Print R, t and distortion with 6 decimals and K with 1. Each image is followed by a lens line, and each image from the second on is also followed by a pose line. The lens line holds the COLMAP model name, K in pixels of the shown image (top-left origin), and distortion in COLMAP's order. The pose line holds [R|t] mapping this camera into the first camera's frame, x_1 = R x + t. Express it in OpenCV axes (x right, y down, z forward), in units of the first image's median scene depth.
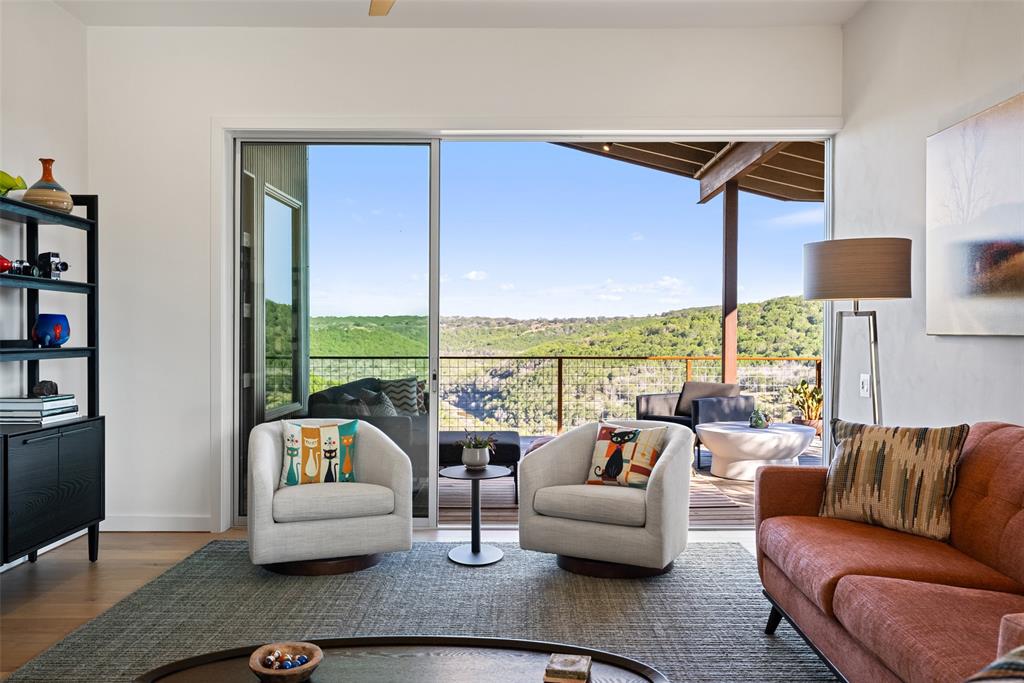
lens RADIAL K [[867.9, 0, 504.9], [0, 867.9, 344.5], [0, 0, 1]] dist [0.010063, -0.021080]
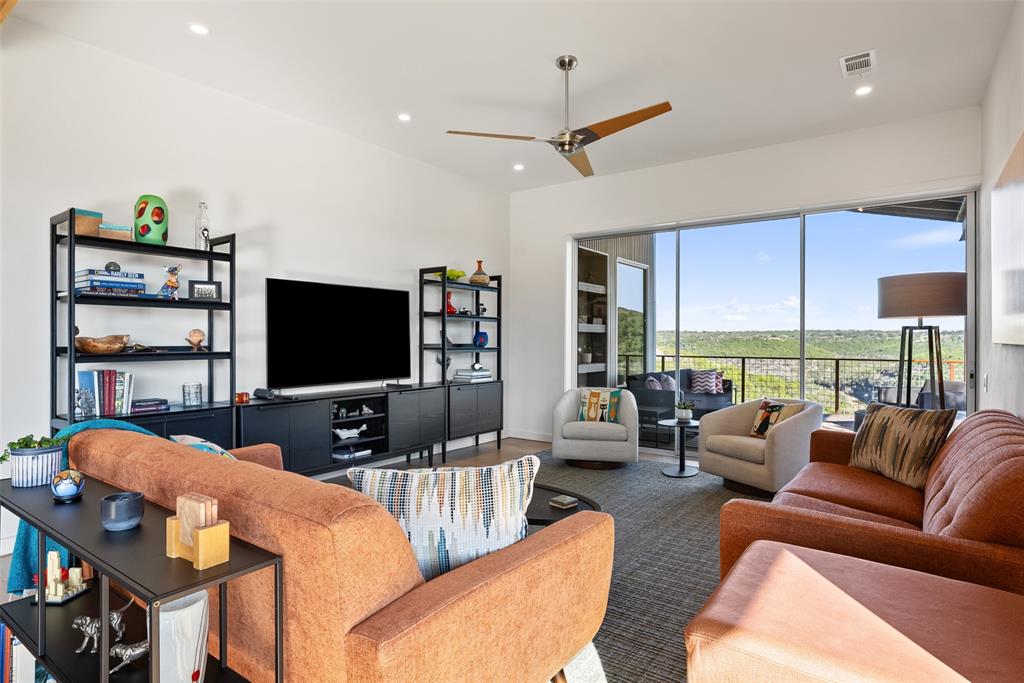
lens RADIAL K [[558.1, 0, 528.6], [0, 558.1, 337.4], [0, 0, 1]] dist [-0.000347, 0.001116]
pose [[0.822838, -0.001916, -0.568273, 0.357358], [-0.009881, 0.999795, -0.017678, 0.001713], [0.568190, 0.020161, 0.822650, -0.073715]]
